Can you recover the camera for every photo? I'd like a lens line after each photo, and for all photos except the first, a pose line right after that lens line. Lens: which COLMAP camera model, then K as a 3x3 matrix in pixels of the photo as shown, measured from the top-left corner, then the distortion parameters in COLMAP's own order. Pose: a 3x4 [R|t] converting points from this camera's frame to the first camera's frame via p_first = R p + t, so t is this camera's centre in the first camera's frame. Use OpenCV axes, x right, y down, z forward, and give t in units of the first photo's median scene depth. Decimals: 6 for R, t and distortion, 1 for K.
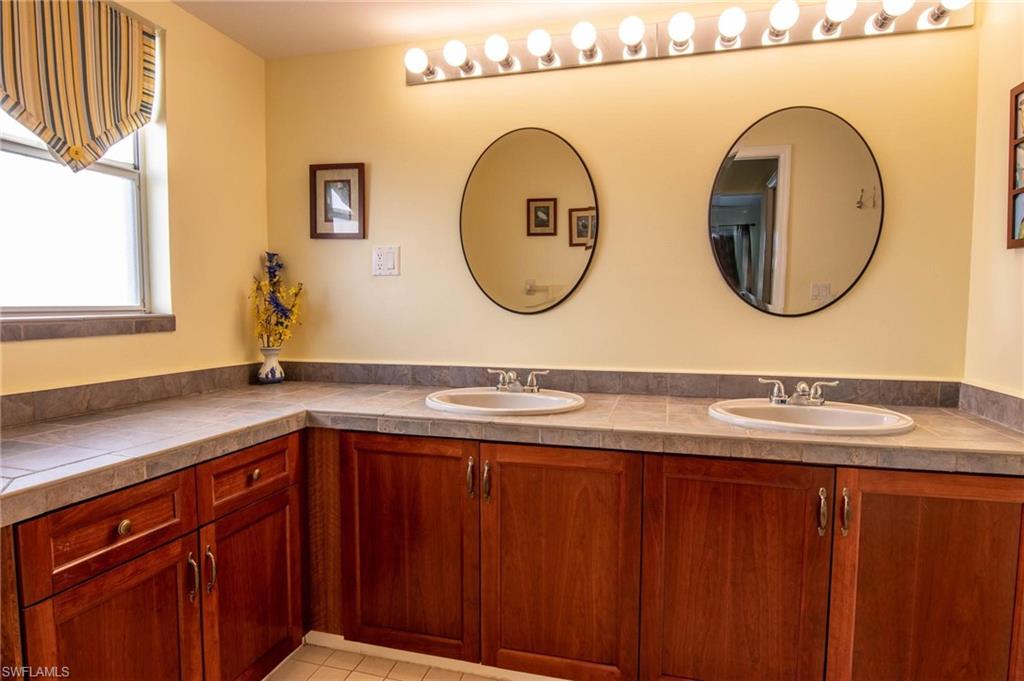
lens RADIAL K [[568.7, 0, 577.8], [0, 568.7, 345.4], [0, 0, 1]] dist [0.003173, -0.017594]
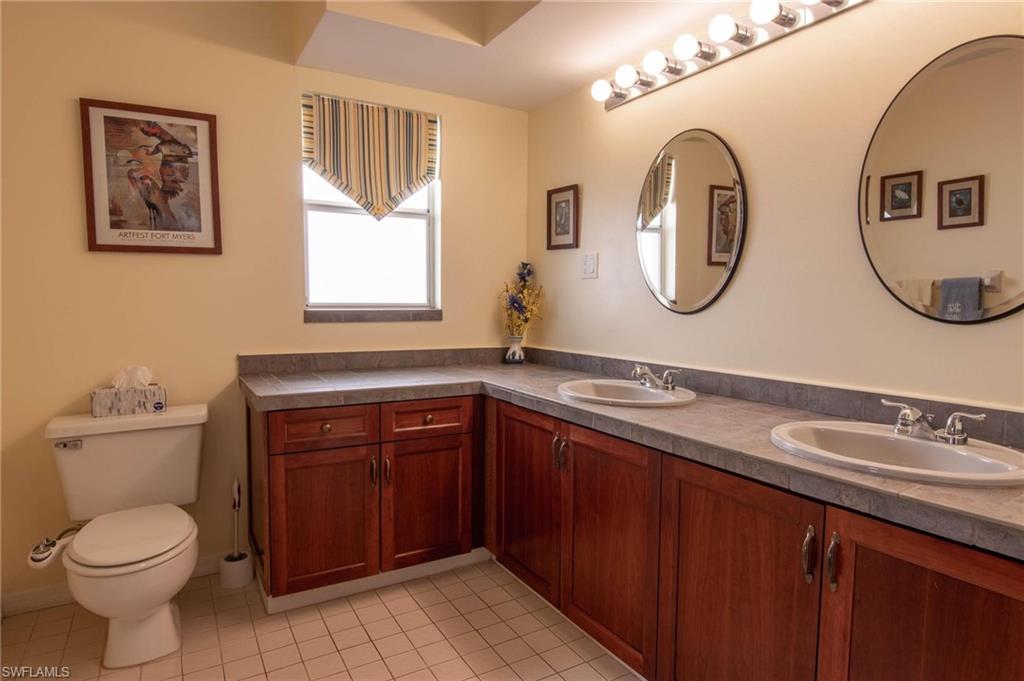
lens RADIAL K [[587.1, 0, 512.8], [0, 587.1, 344.4], [0, 0, 1]] dist [0.002681, 0.000458]
pose [[0.713793, 0.055243, -0.698174, 0.545221], [-0.055129, 0.998223, 0.022622, -0.009291], [0.698183, 0.022342, 0.715570, 0.050353]]
